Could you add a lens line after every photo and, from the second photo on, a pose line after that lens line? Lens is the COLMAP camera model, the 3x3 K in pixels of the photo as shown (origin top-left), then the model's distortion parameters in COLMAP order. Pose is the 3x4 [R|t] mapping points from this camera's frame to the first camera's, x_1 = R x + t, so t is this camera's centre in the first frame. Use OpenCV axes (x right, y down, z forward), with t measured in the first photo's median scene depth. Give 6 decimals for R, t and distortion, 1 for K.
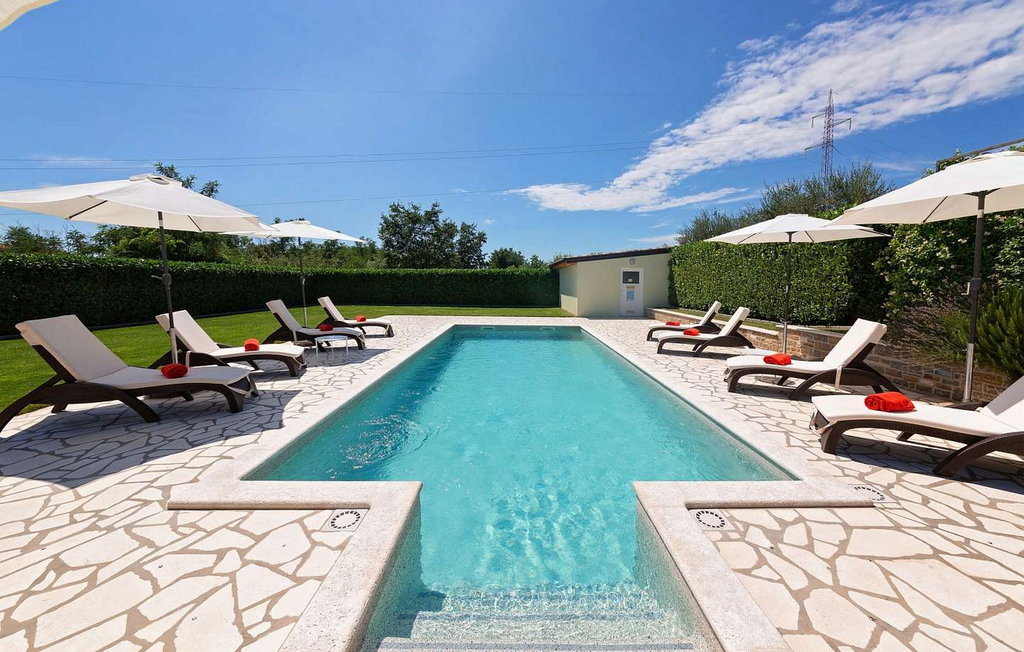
lens RADIAL K [[361.0, 0, 503.2], [0, 361.0, 327.0], [0, 0, 1]] dist [-0.004523, 0.001534]
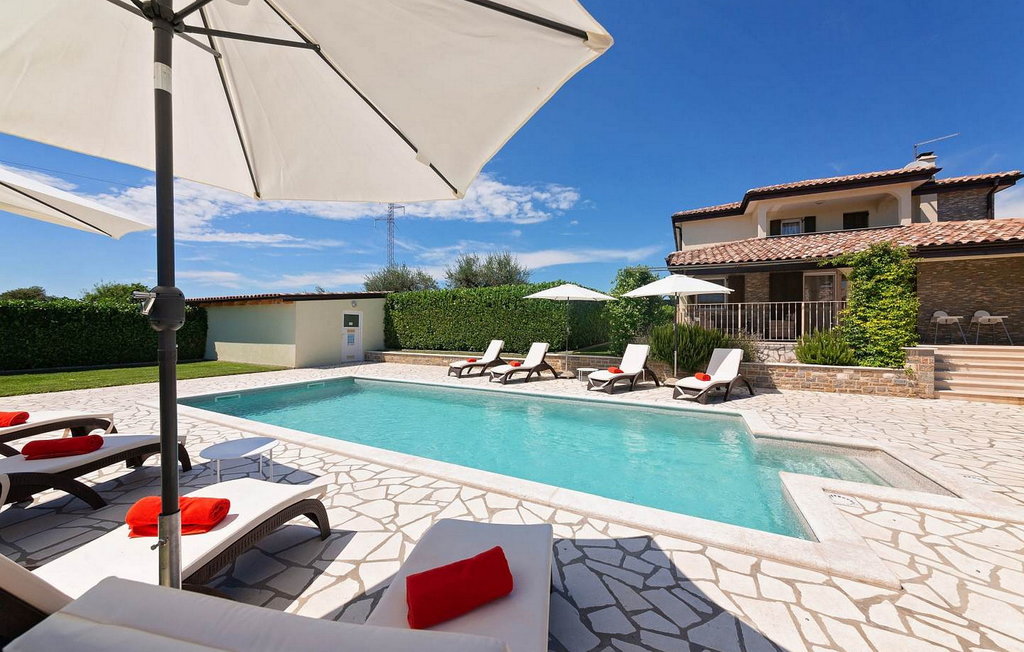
lens RADIAL K [[361.0, 0, 516.9], [0, 361.0, 321.3], [0, 0, 1]] dist [-0.004523, 0.001534]
pose [[0.442572, 0.010050, 0.896677, -1.194981], [0.111701, 0.991531, -0.066245, -0.094878], [-0.889749, 0.129478, 0.437702, 0.770332]]
